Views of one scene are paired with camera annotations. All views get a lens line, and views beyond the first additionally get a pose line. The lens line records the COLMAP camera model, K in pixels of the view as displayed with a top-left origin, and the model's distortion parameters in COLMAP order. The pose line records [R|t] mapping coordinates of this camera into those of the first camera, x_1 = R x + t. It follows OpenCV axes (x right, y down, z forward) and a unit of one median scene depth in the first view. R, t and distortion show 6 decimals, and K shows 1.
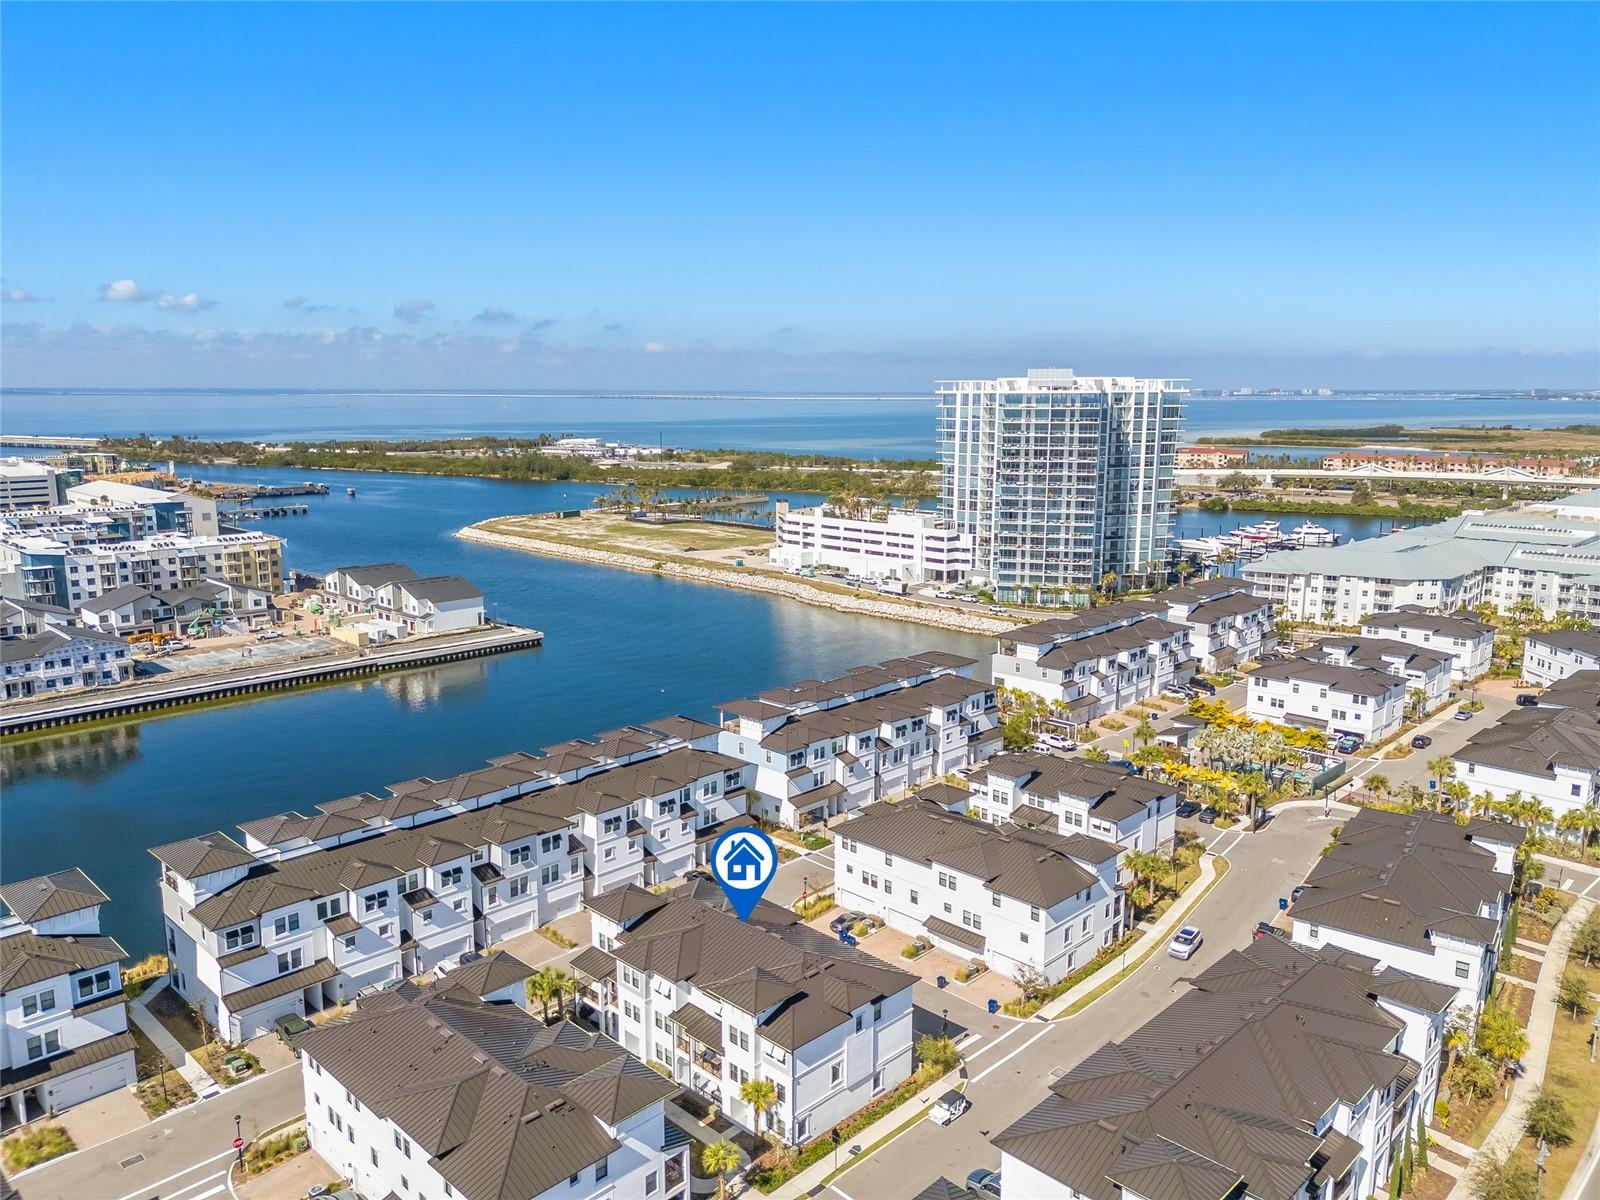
lens RADIAL K [[1163.8, 0, 800.0], [0, 1163.8, 600.0], [0, 0, 1]] dist [0.089299, -0.101652]
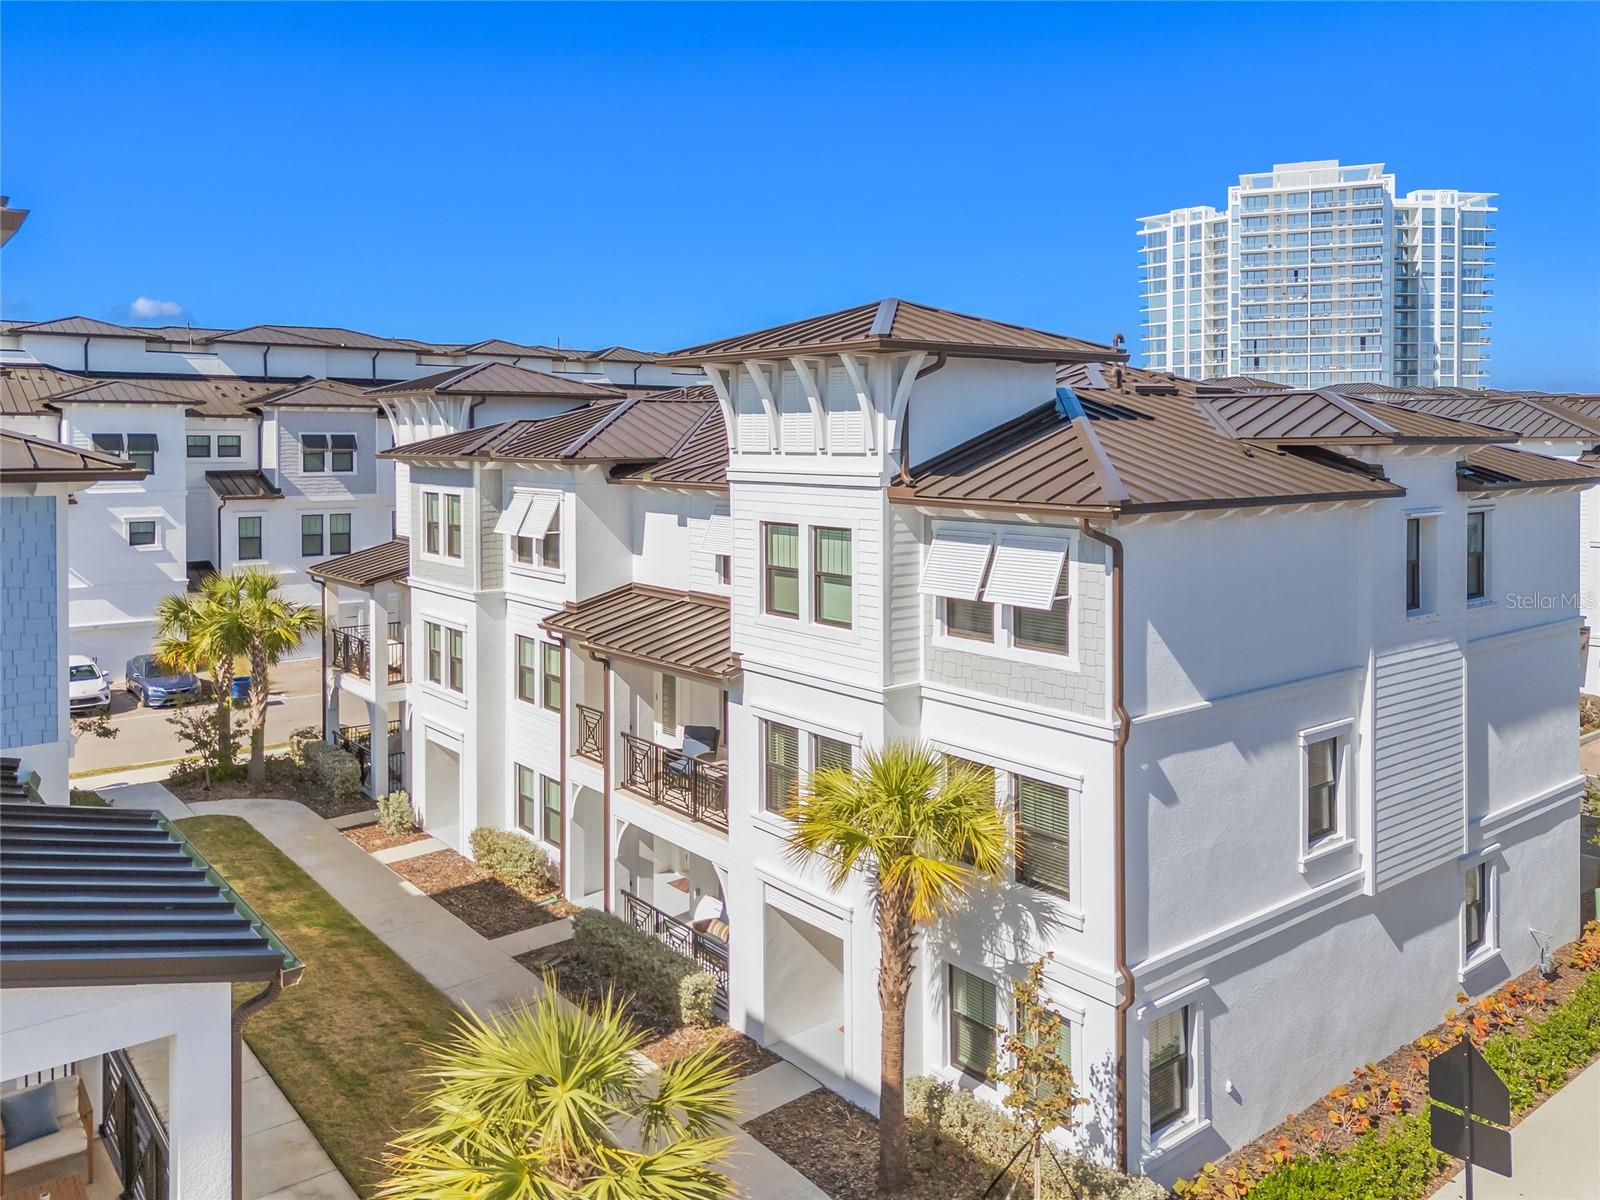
lens RADIAL K [[1222.2, 0, 801.4], [0, 1222.2, 453.2], [0, 0, 1]] dist [0.090615, -0.122905]
pose [[0.992931, -0.004771, -0.118600, -0.009049], [-0.014803, 0.986413, -0.163618, 0.122203], [0.117769, 0.164217, 0.979369, 0.252648]]
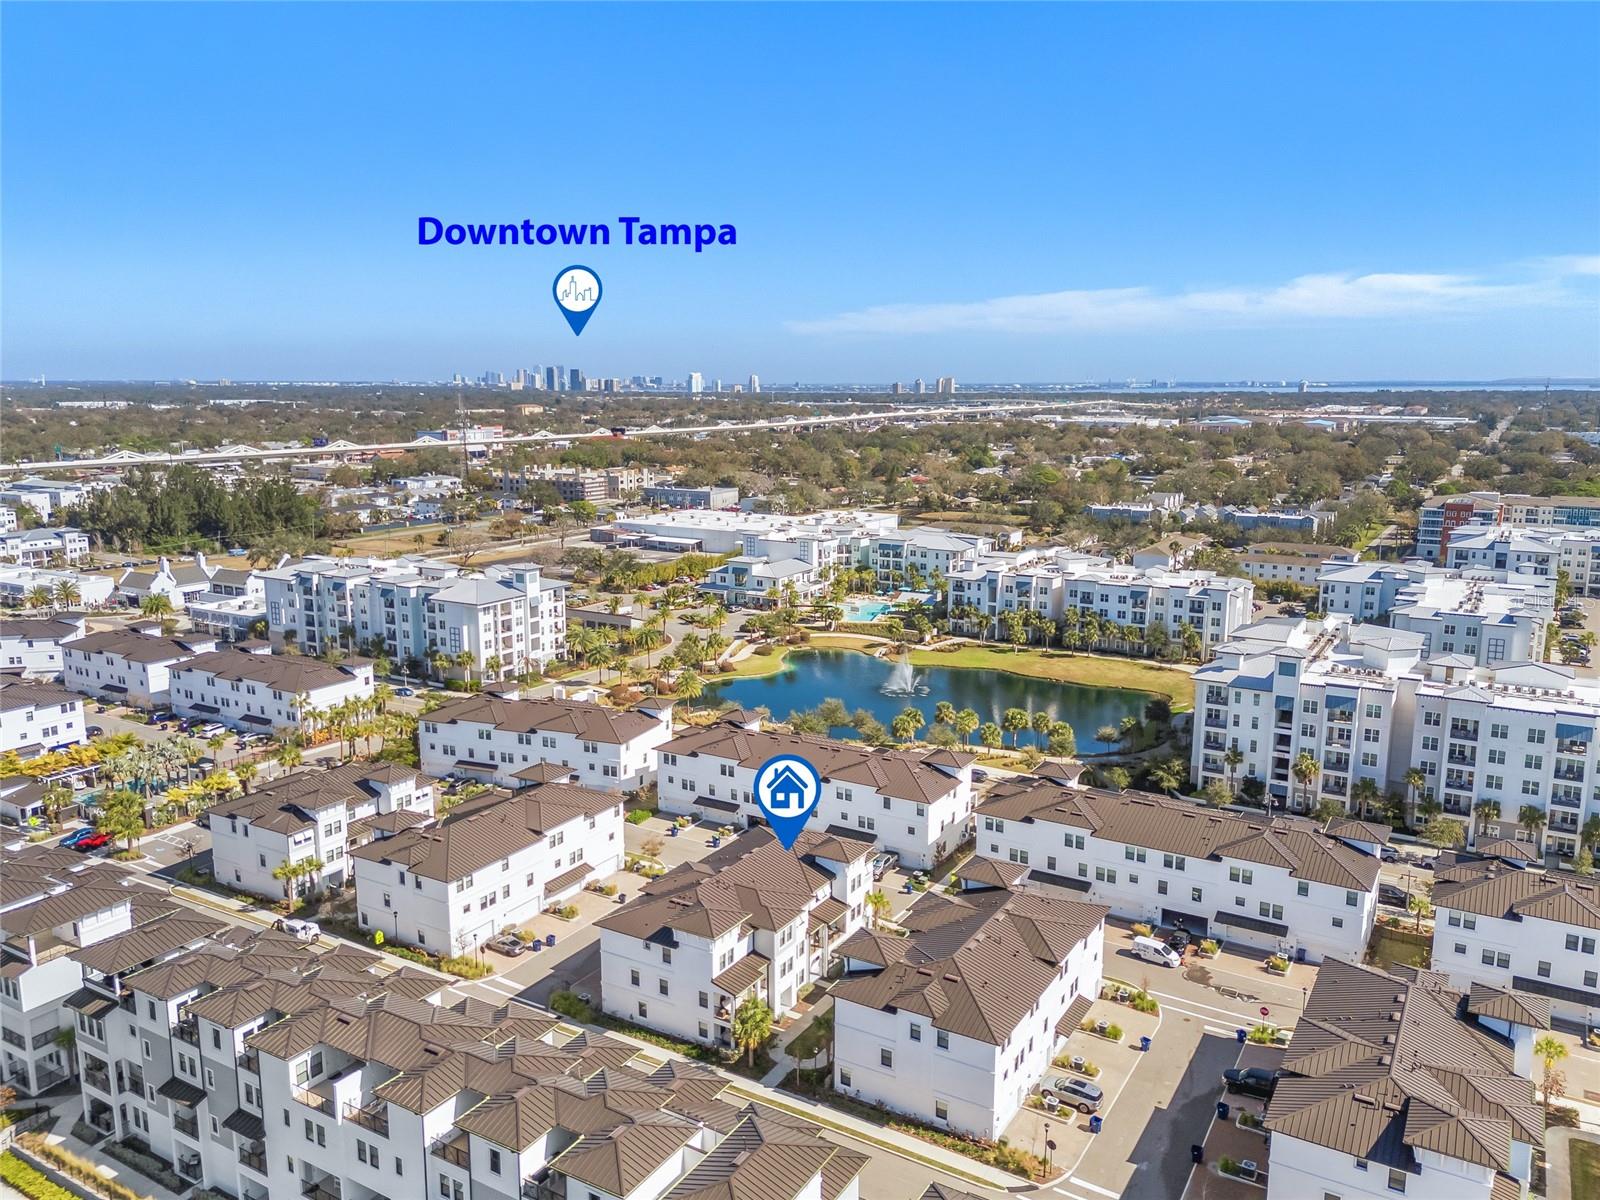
lens RADIAL K [[1175.3, 0, 808.3], [0, 1175.3, 584.4], [0, 0, 1]] dist [0.097176, -0.105926]
pose [[-0.239059, -0.164426, 0.956982, -0.400219], [0.169304, 0.963403, 0.207823, -0.076896], [-0.956131, 0.211703, -0.202472, 0.393936]]
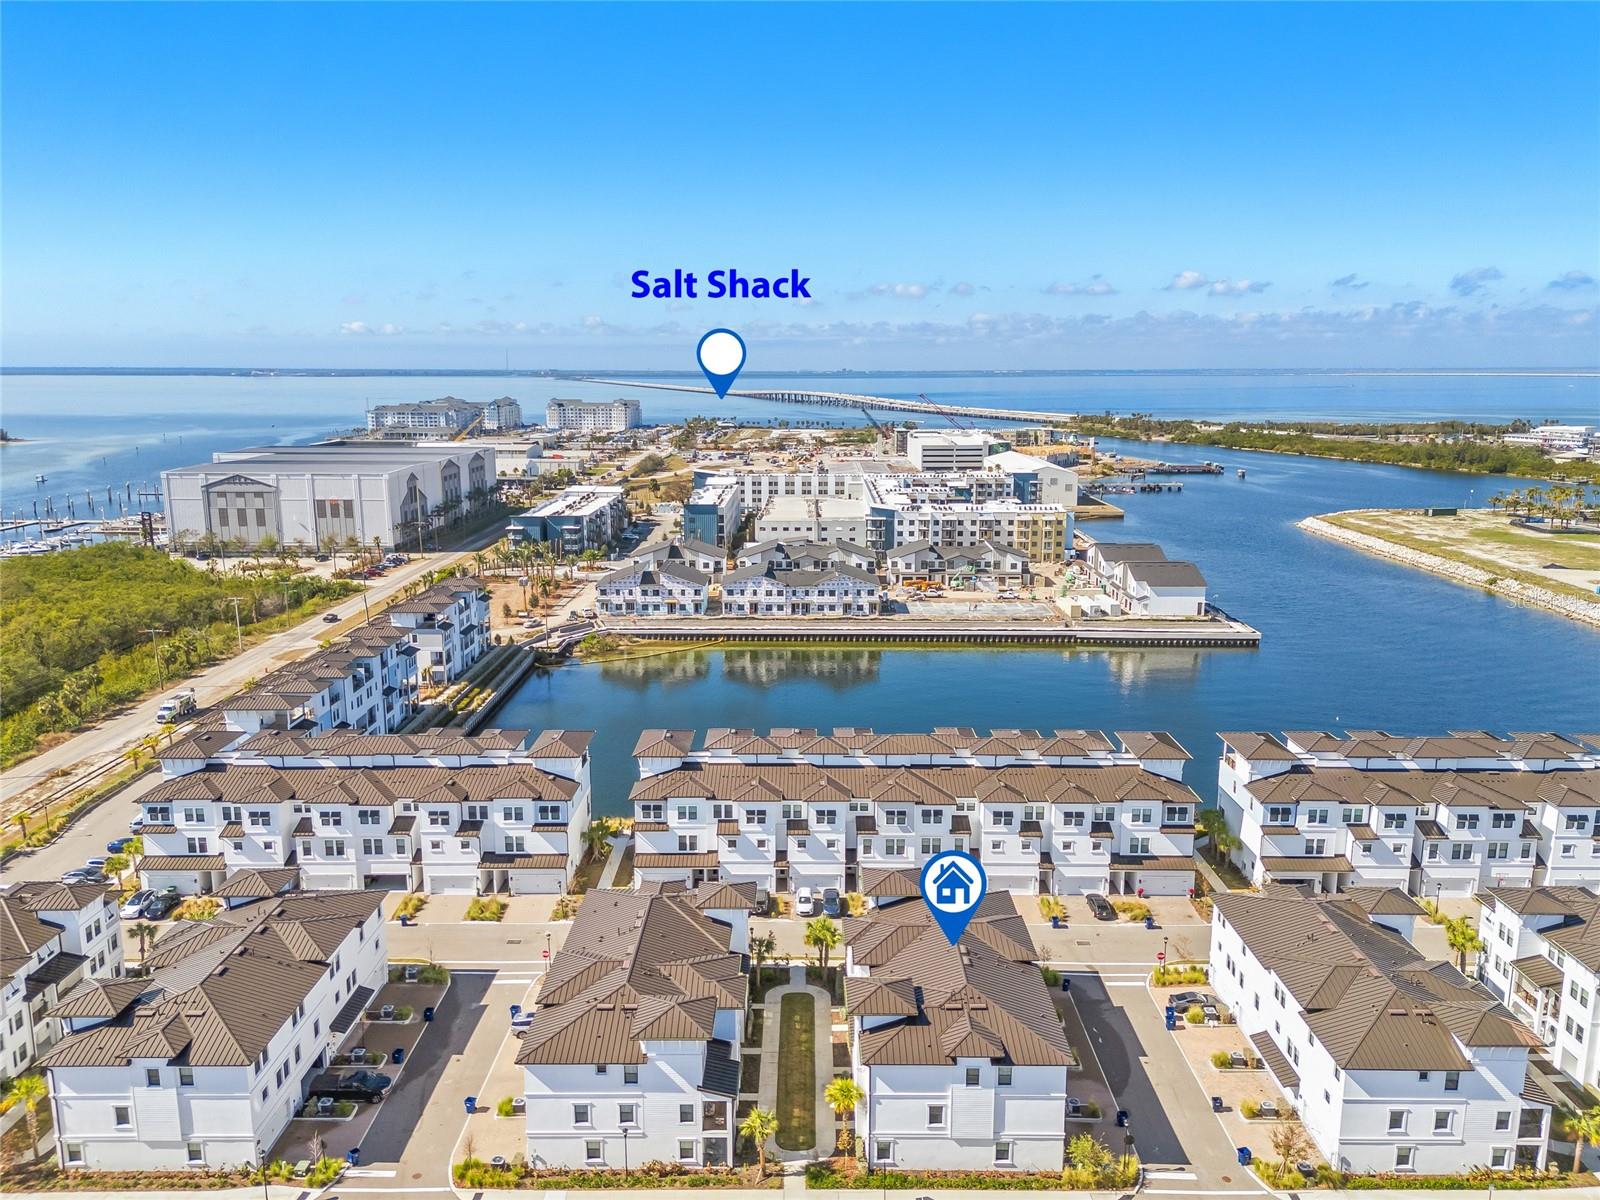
lens RADIAL K [[1163.8, 0, 800.0], [0, 1163.8, 600.0], [0, 0, 1]] dist [0.089299, -0.101652]
pose [[0.696957, 0.138430, -0.703625, 0.177406], [-0.126556, 0.989534, 0.069322, -0.016766], [0.705857, 0.040733, 0.707182, 0.079070]]
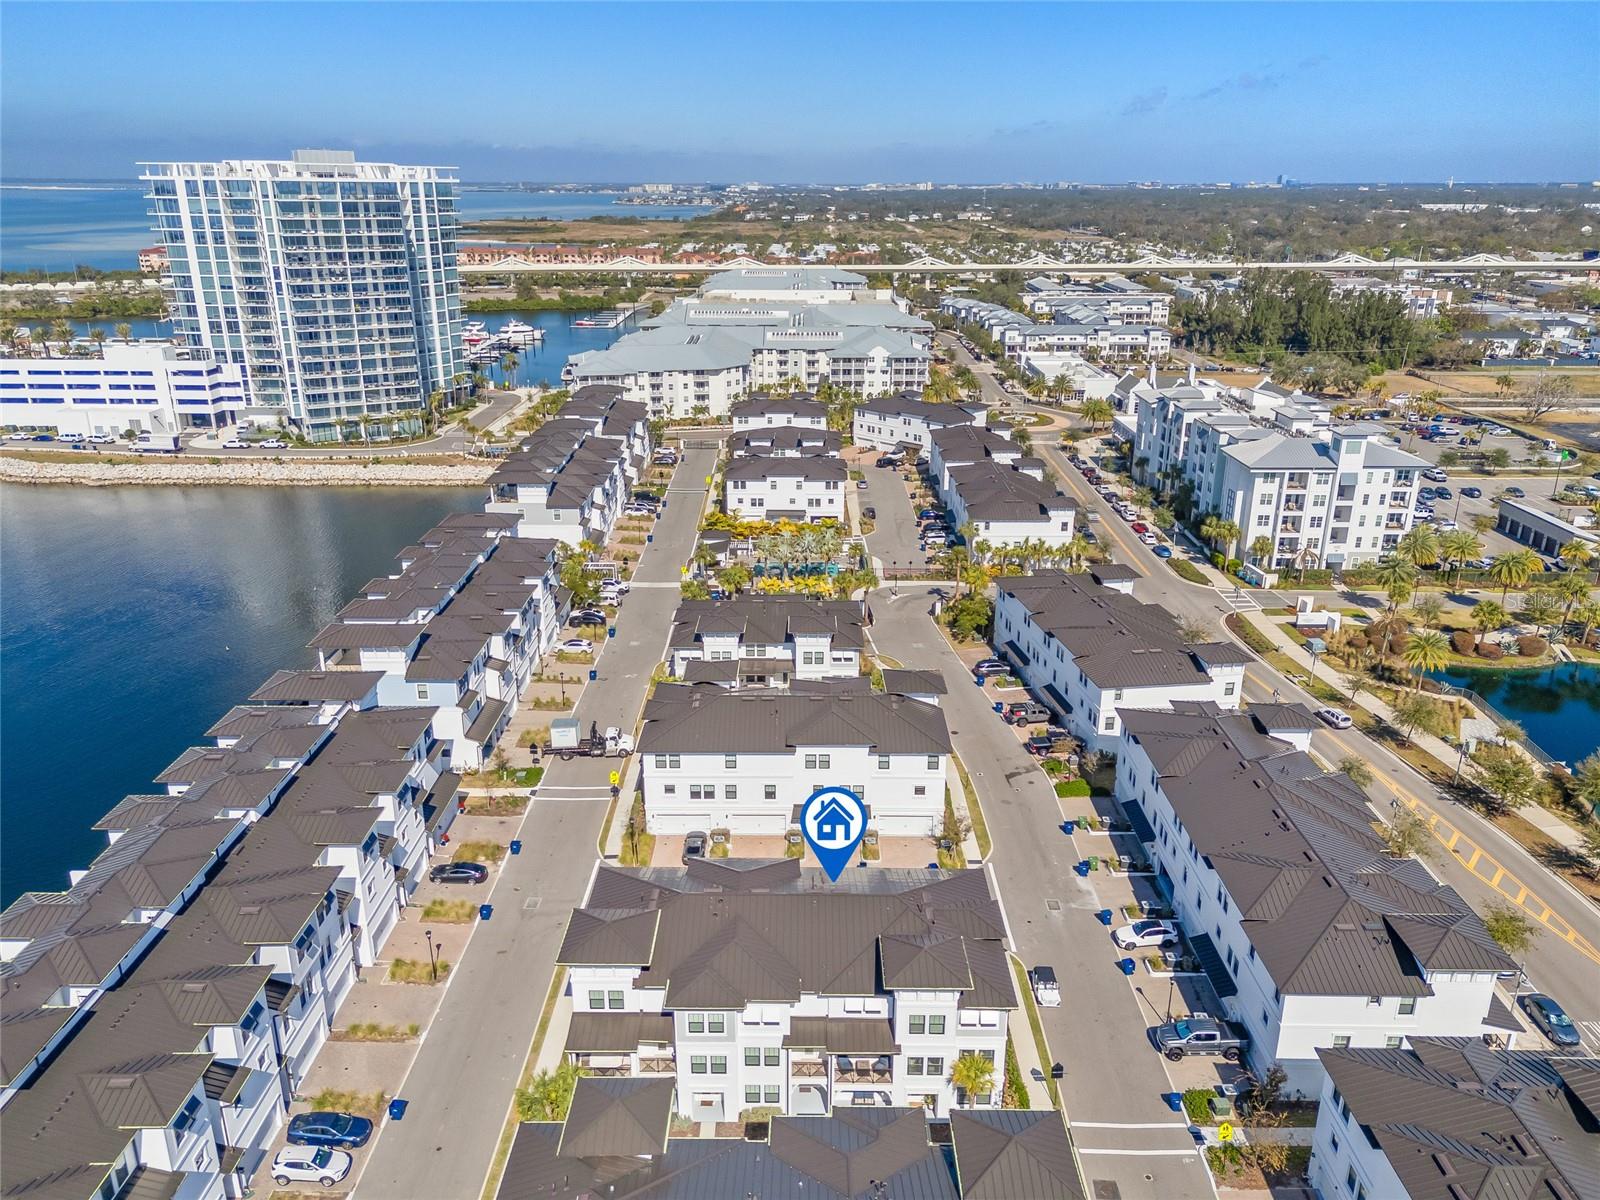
lens RADIAL K [[1175.3, 0, 808.3], [0, 1175.3, 584.4], [0, 0, 1]] dist [0.097176, -0.105926]
pose [[0.714028, -0.223649, 0.663434, -0.182816], [0.121605, 0.972819, 0.197067, -0.027736], [-0.689475, -0.060035, 0.721817, 0.153646]]
